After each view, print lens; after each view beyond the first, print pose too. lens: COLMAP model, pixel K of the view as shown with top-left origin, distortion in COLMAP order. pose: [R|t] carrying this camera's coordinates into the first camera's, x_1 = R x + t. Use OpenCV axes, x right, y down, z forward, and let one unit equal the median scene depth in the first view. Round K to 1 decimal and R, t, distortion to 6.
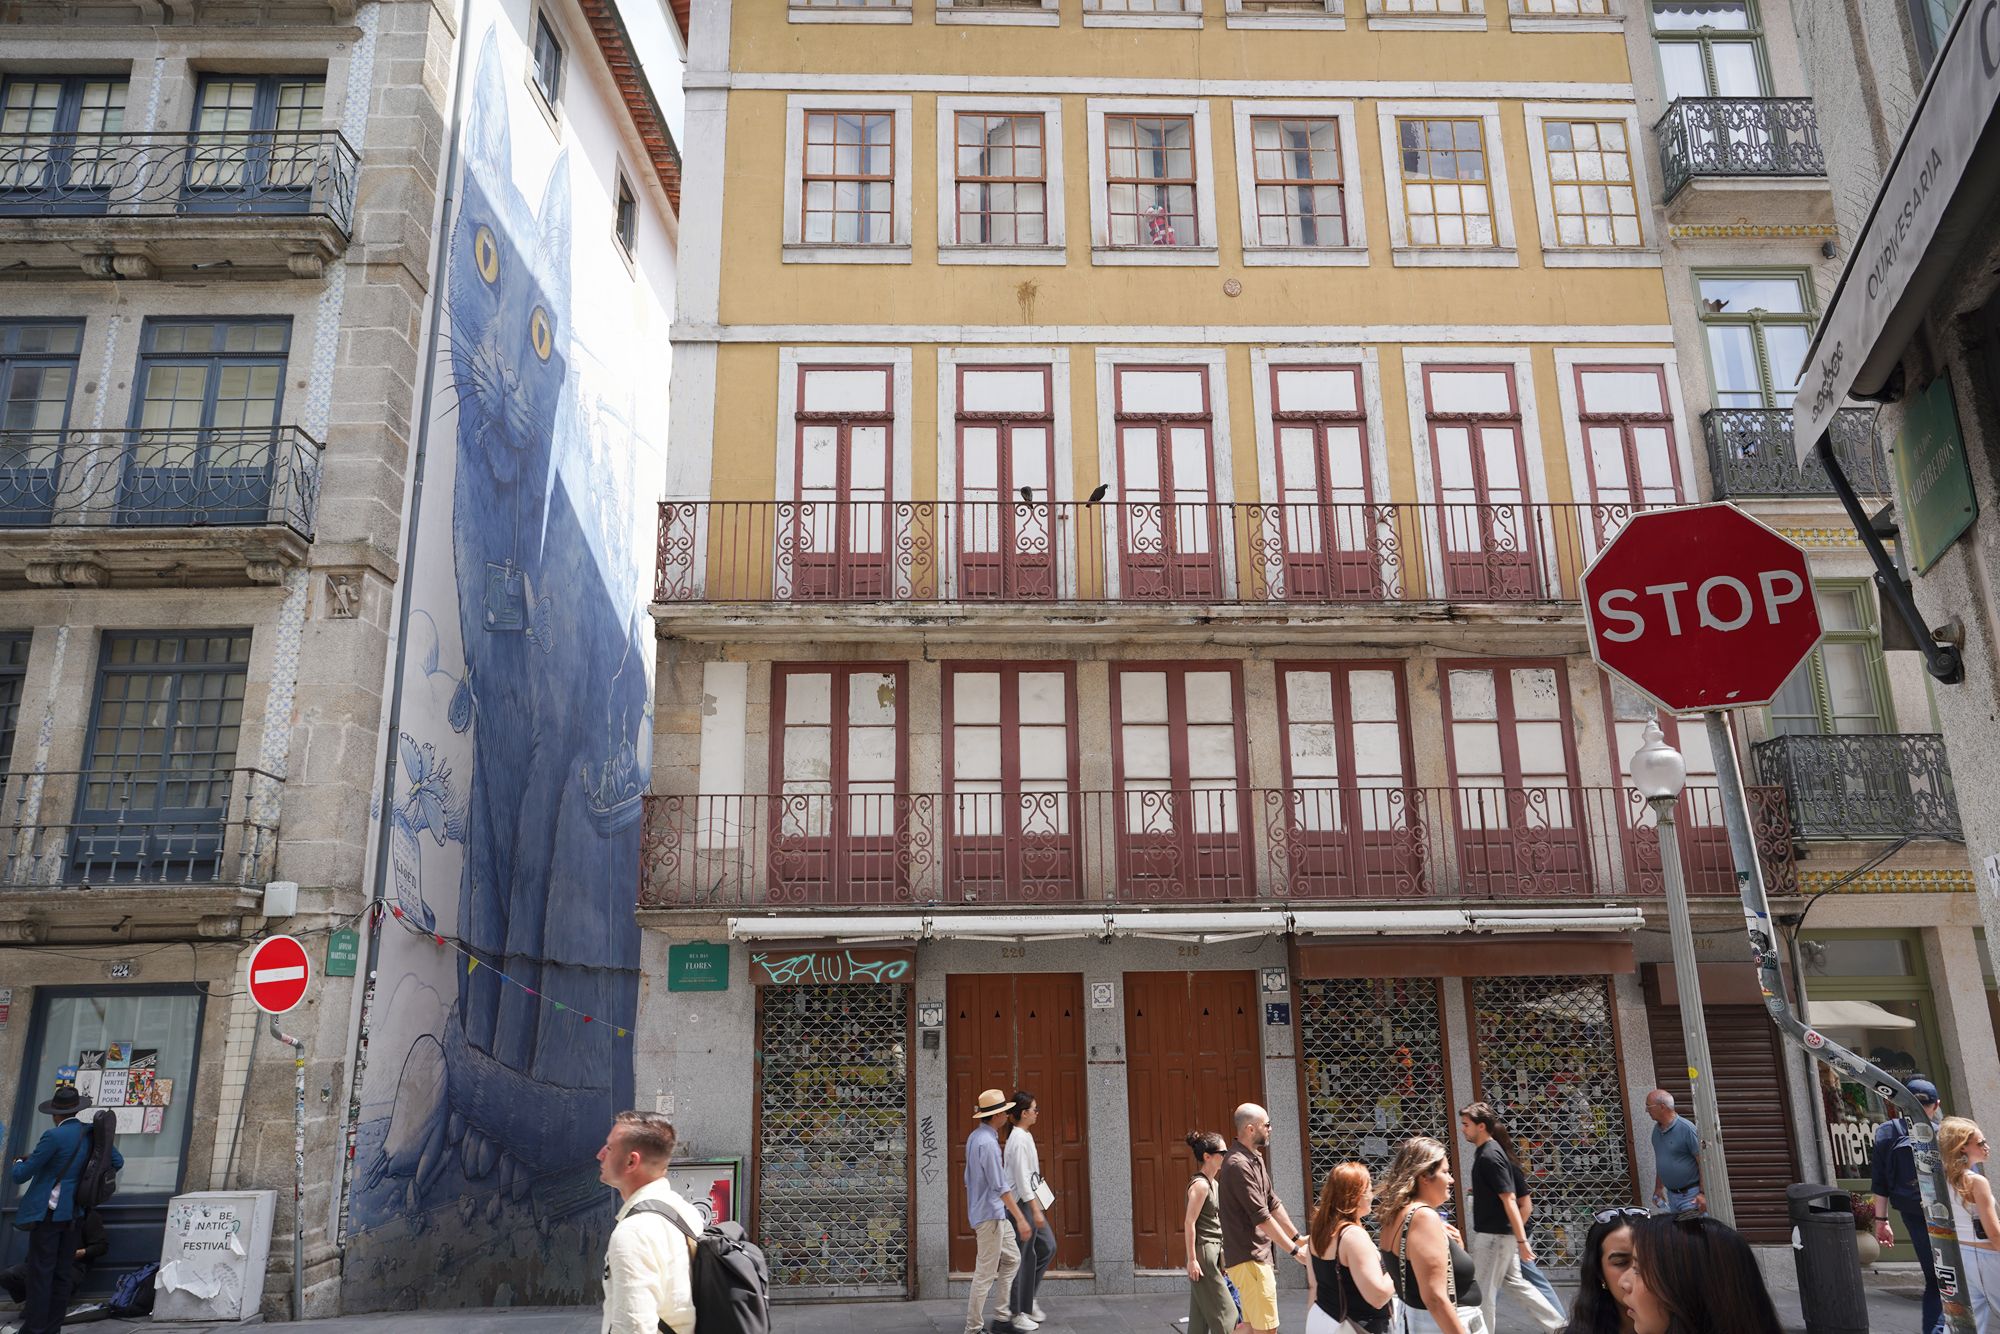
lens RADIAL K [[1326.2, 0, 995.5], [0, 1326.2, 668.2], [0, 0, 1]] dist [-0.020626, 0.022682]
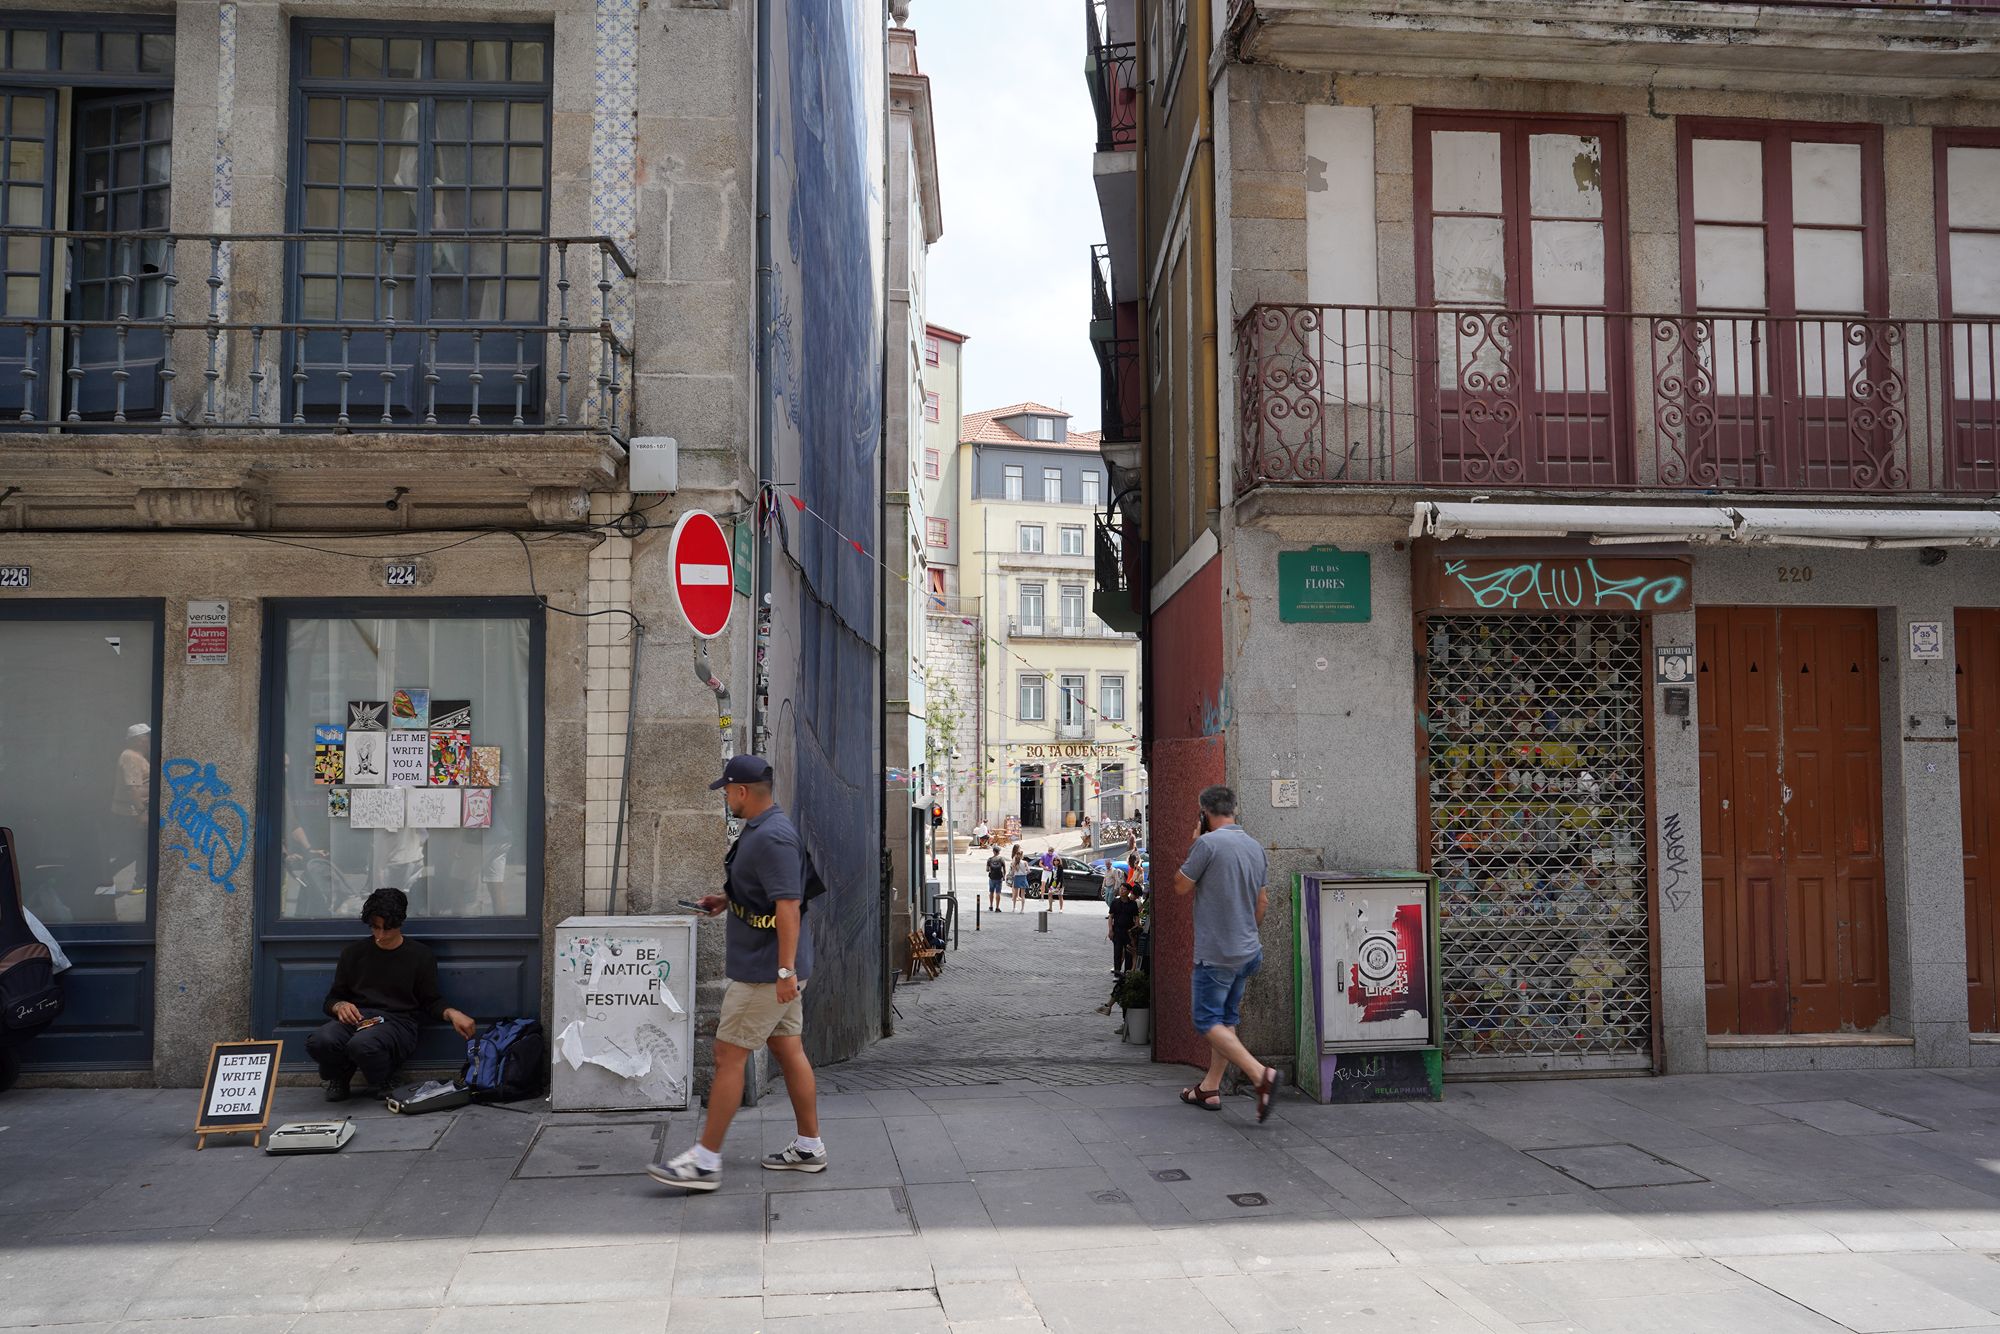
lens RADIAL K [[1326.2, 0, 999.1], [0, 1326.2, 667.4], [0, 0, 1]] dist [-0.020626, 0.022682]
pose [[0.999000, 0.015473, 0.041958, -0.405117], [-0.023521, 0.979776, 0.198709, 0.140727], [-0.038035, -0.199497, 0.979160, 0.373242]]
